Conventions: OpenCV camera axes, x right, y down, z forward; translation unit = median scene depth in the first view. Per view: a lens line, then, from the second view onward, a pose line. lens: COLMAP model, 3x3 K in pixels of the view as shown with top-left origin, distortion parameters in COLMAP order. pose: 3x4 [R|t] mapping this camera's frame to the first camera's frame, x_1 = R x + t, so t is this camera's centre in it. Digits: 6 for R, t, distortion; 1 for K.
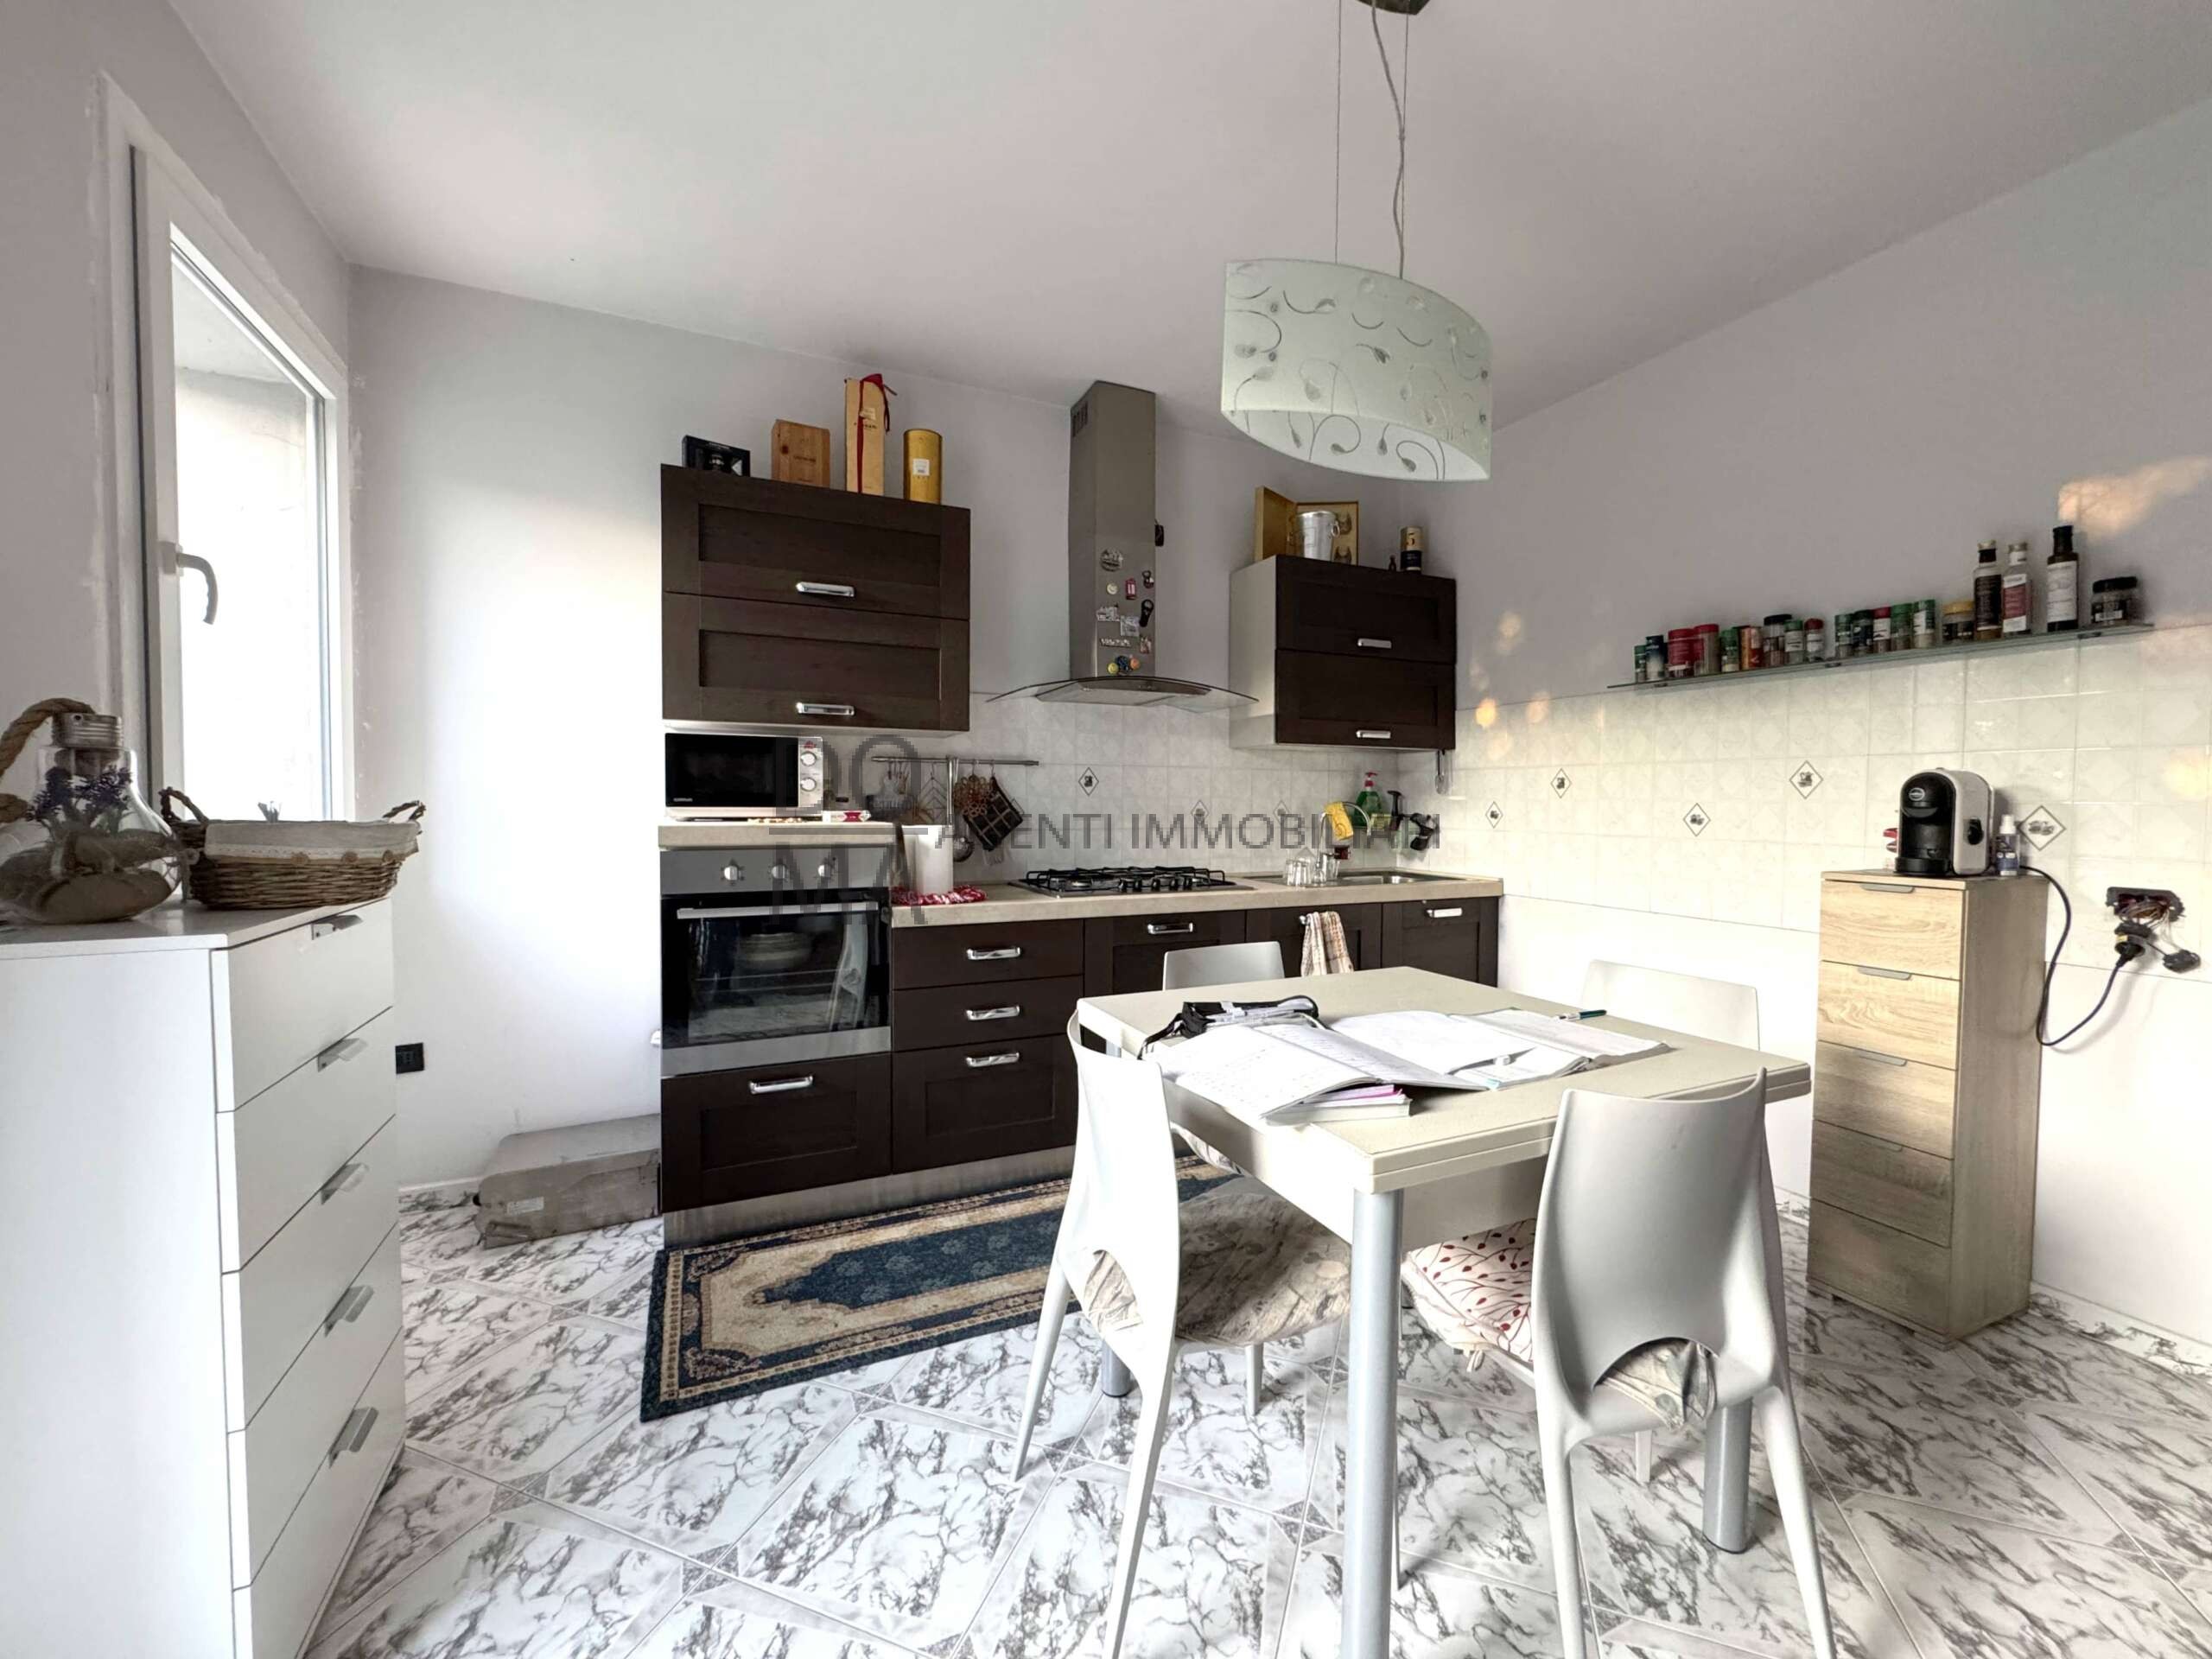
lens RADIAL K [[880.9, 0, 1103.6], [0, 880.9, 833.5], [0, 0, 1]] dist [-0.002618, 0.000490]
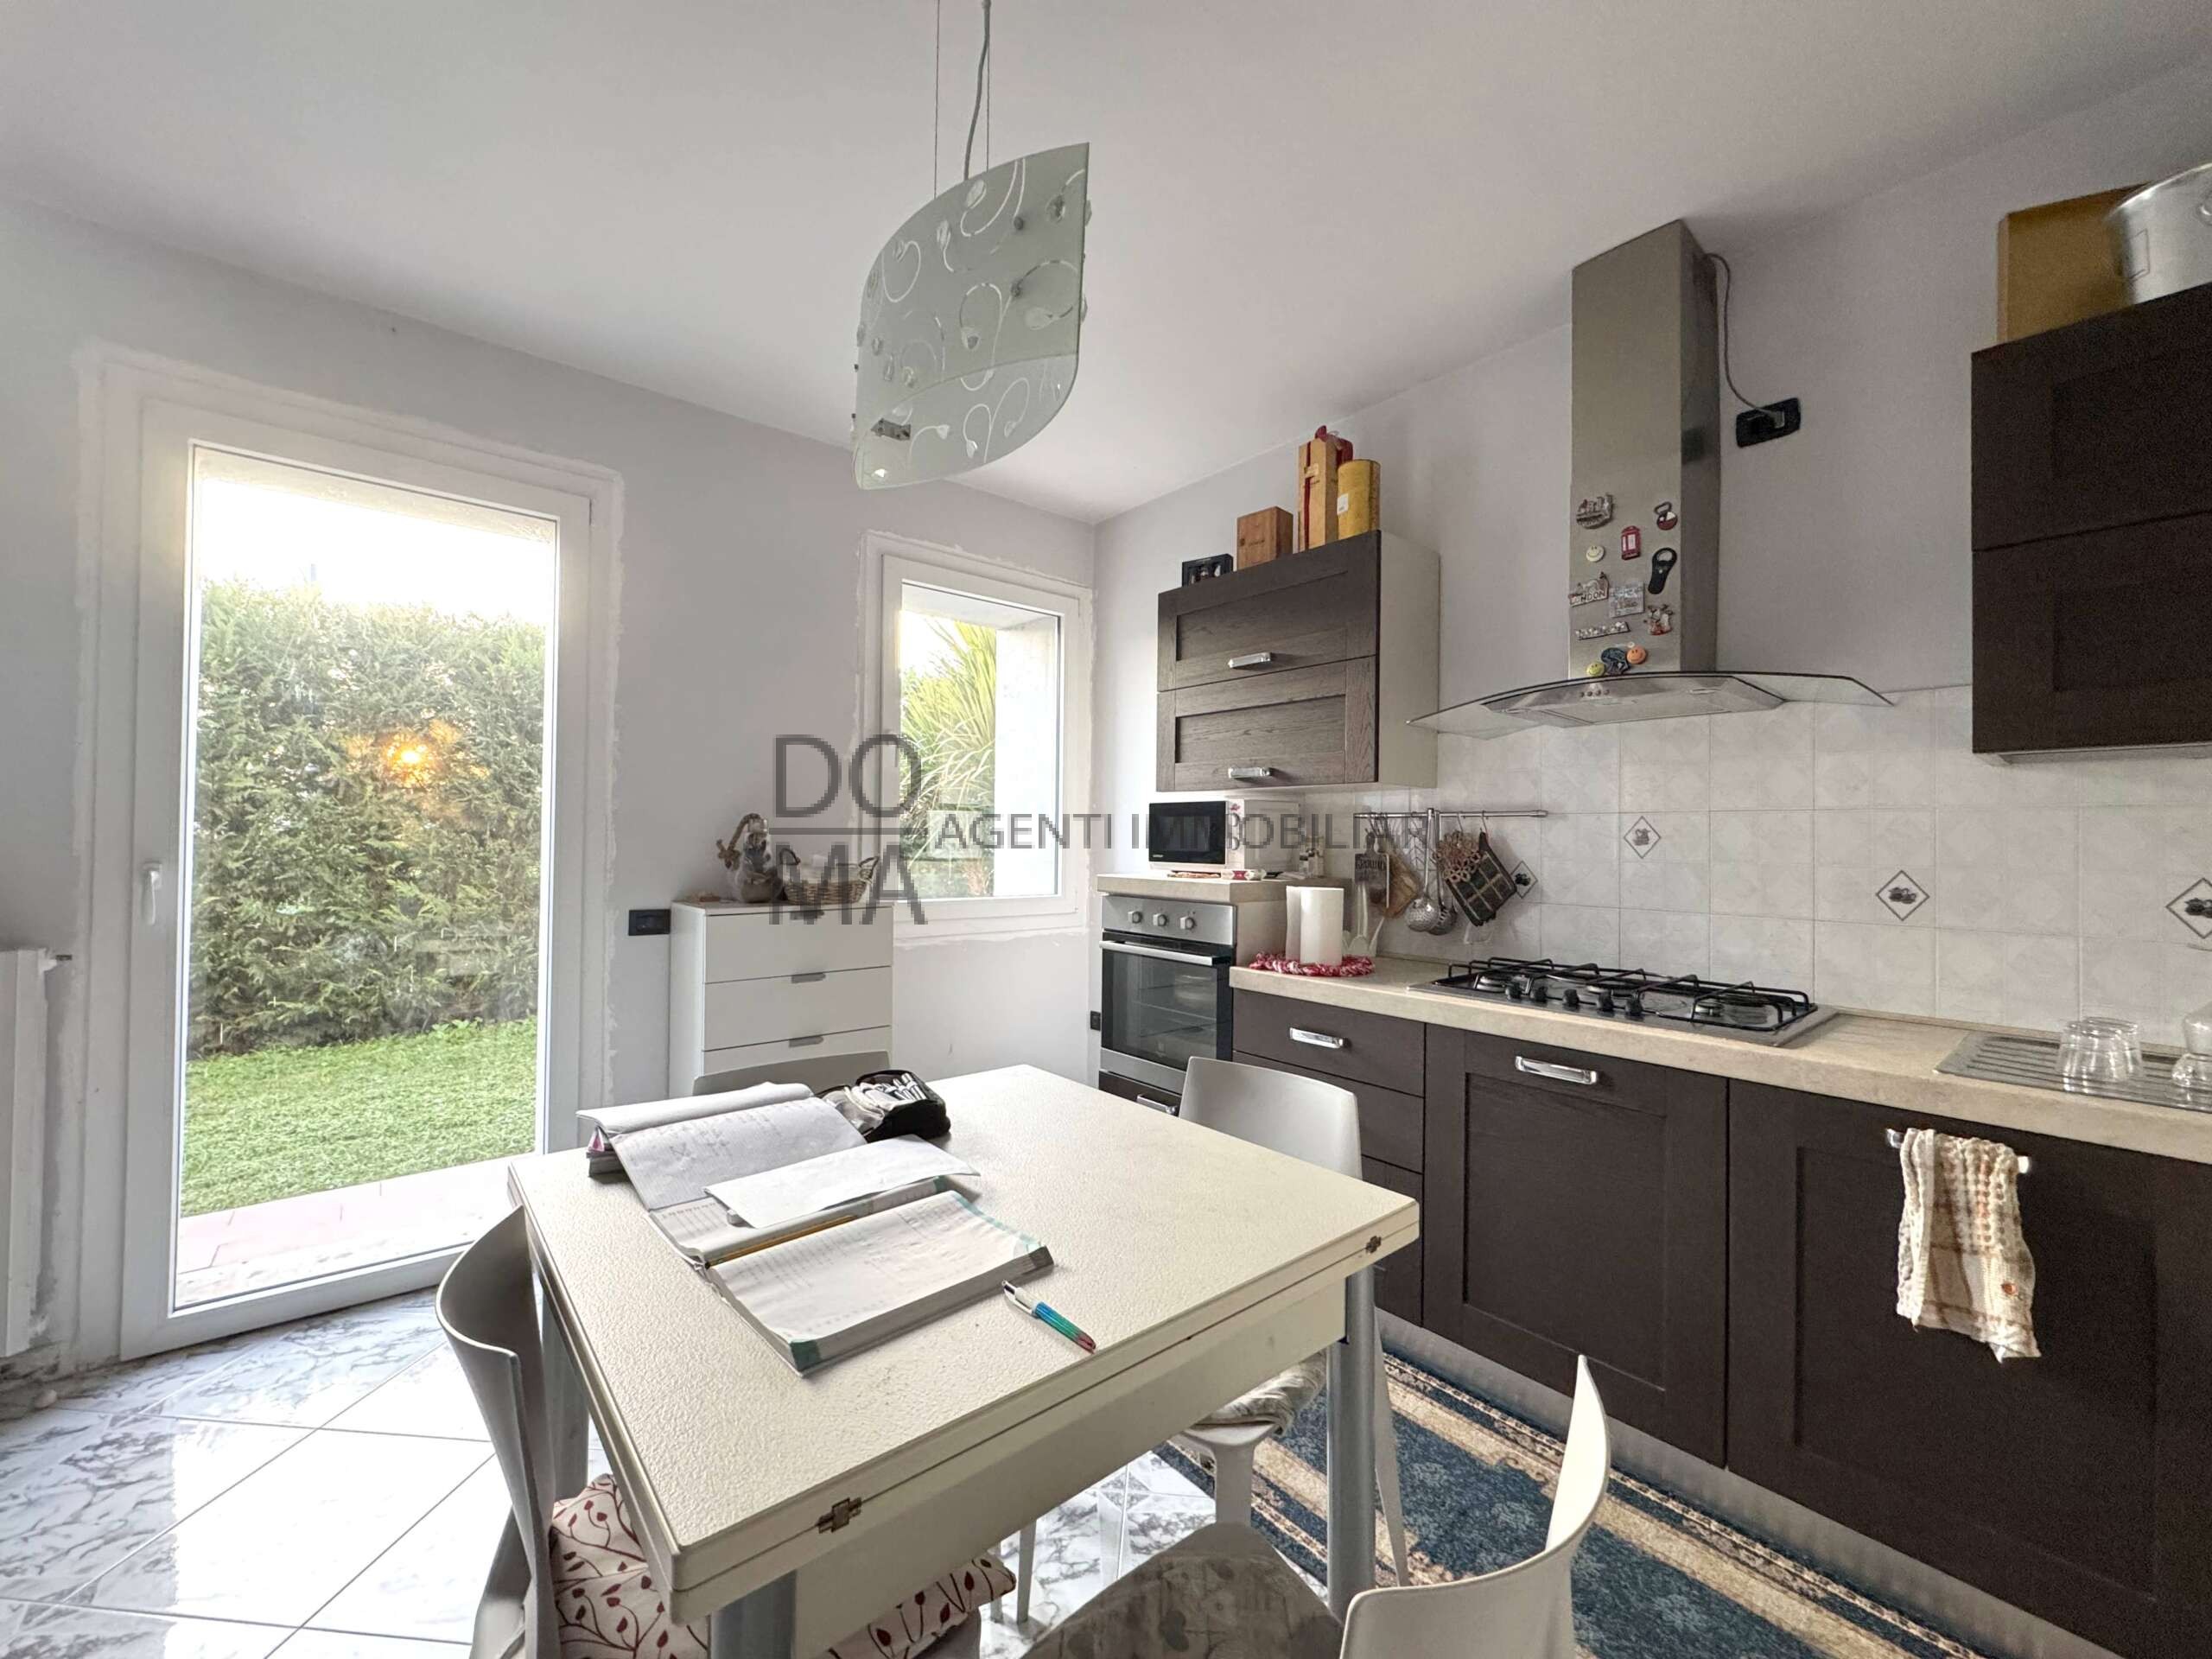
lens RADIAL K [[877.4, 0, 1060.6], [0, 877.4, 827.3], [0, 0, 1]] dist [-0.001414, 0.000096]
pose [[0.248314, -0.015462, -0.968556, 0.565082], [-0.047814, 0.998458, -0.028197, -0.030308], [0.967499, 0.053312, 0.247192, 0.458624]]
